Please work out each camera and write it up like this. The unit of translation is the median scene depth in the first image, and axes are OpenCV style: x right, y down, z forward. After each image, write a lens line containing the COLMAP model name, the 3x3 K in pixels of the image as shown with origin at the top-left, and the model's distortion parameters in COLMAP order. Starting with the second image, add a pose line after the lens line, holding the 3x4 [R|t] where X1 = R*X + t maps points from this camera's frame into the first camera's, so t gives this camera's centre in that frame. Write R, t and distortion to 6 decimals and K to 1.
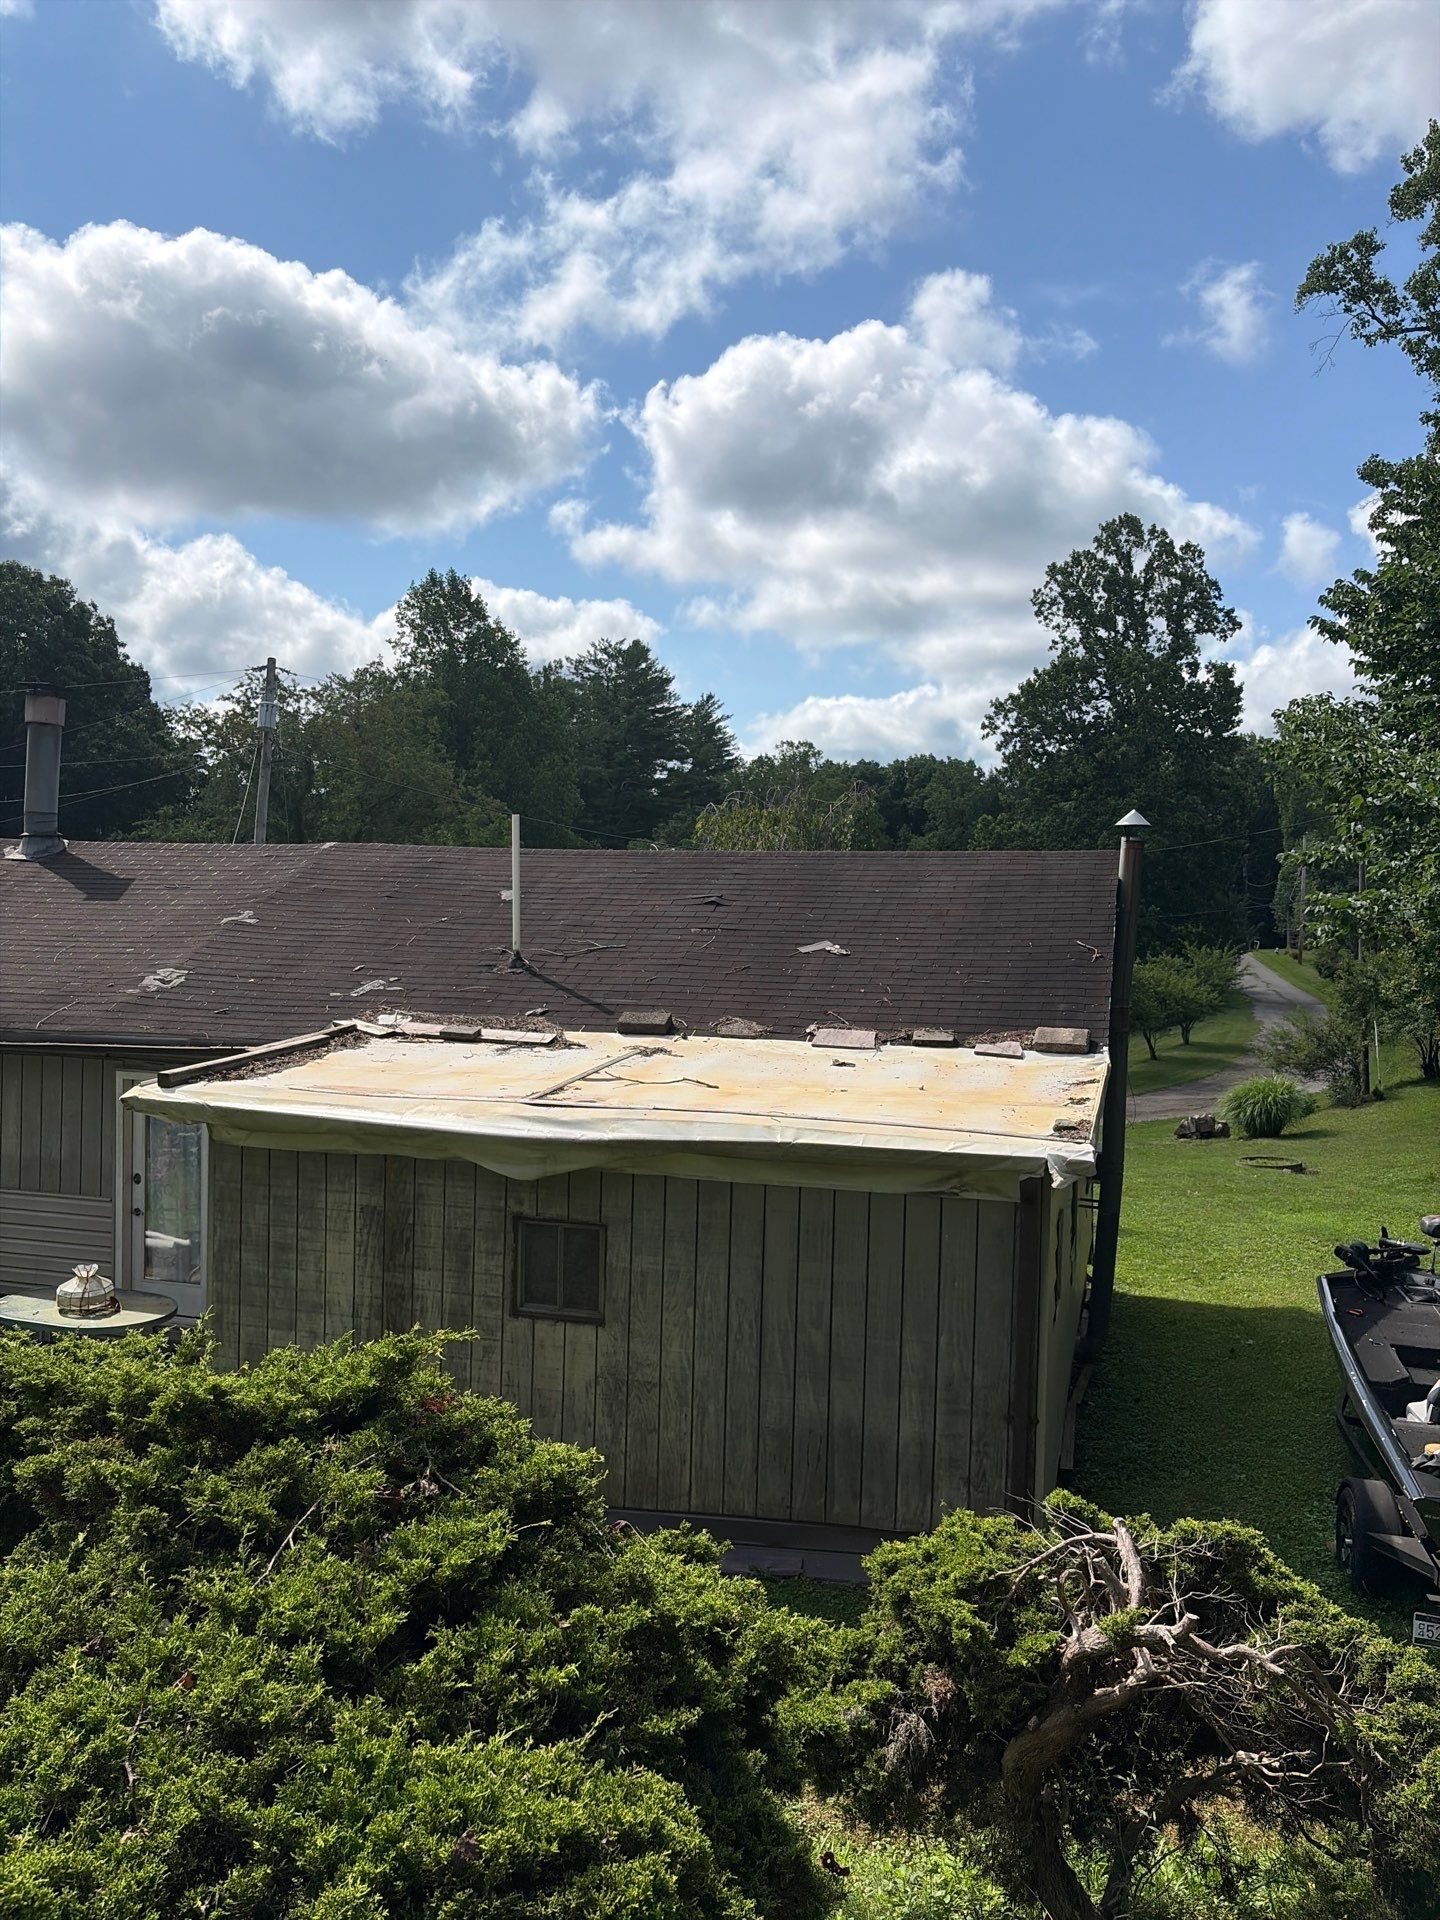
lens RADIAL K [[1423.1, 0, 720.0], [0, 1423.1, 960.0], [0, 0, 1]] dist [0.091114, -0.221087]
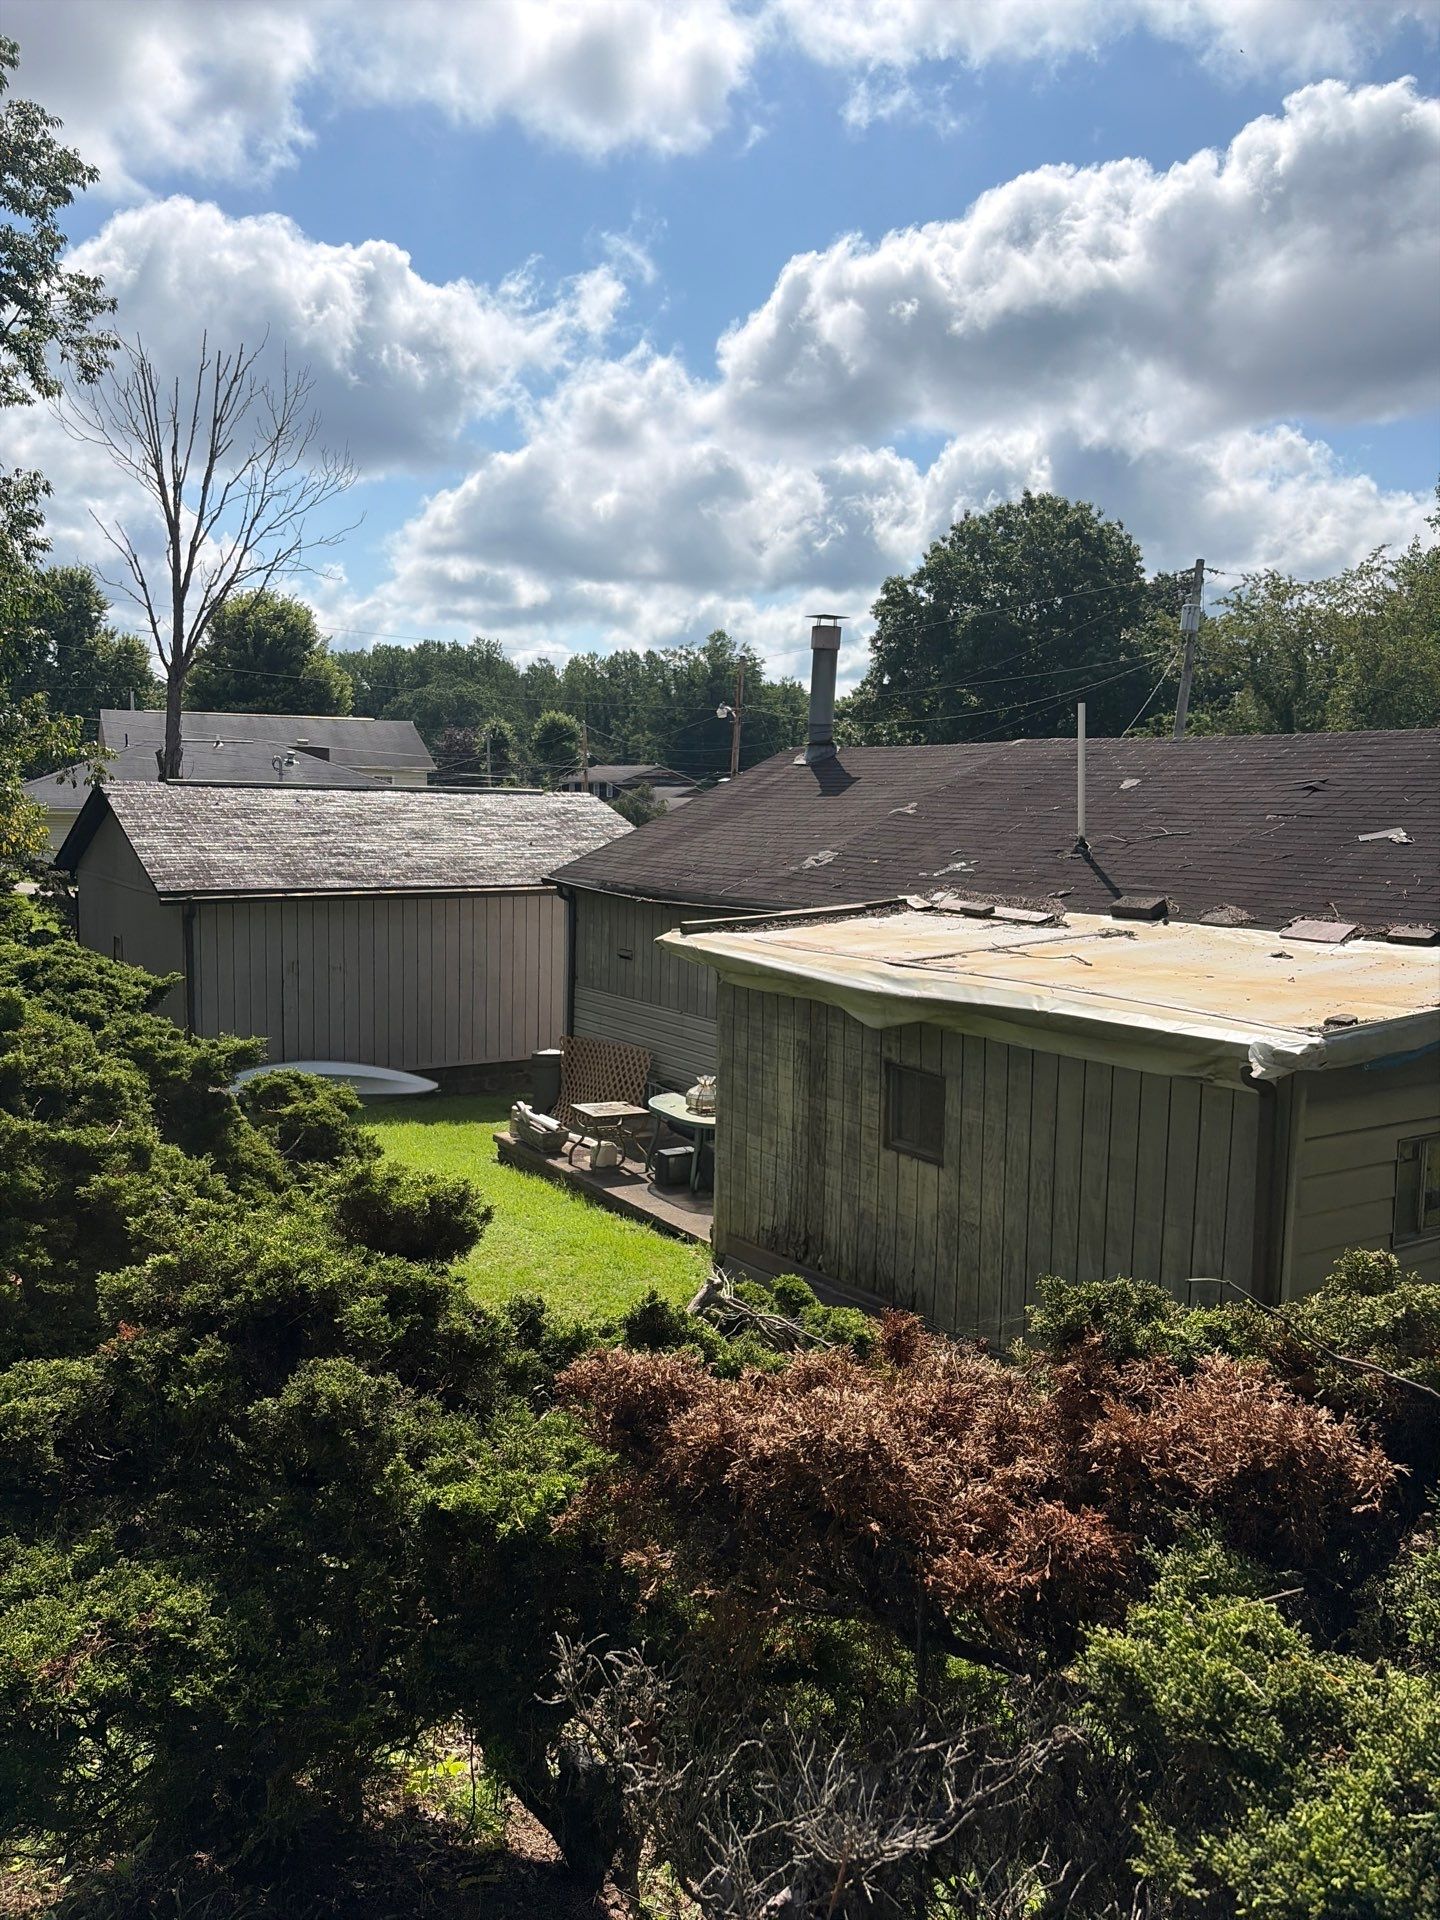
lens RADIAL K [[1423.1, 0, 720.0], [0, 1423.1, 960.0], [0, 0, 1]] dist [0.091114, -0.221087]
pose [[0.752556, 0.064700, -0.655342, 0.478726], [-0.023219, 0.997150, 0.071782, 0.019343], [0.658118, -0.038804, 0.751914, 0.058321]]
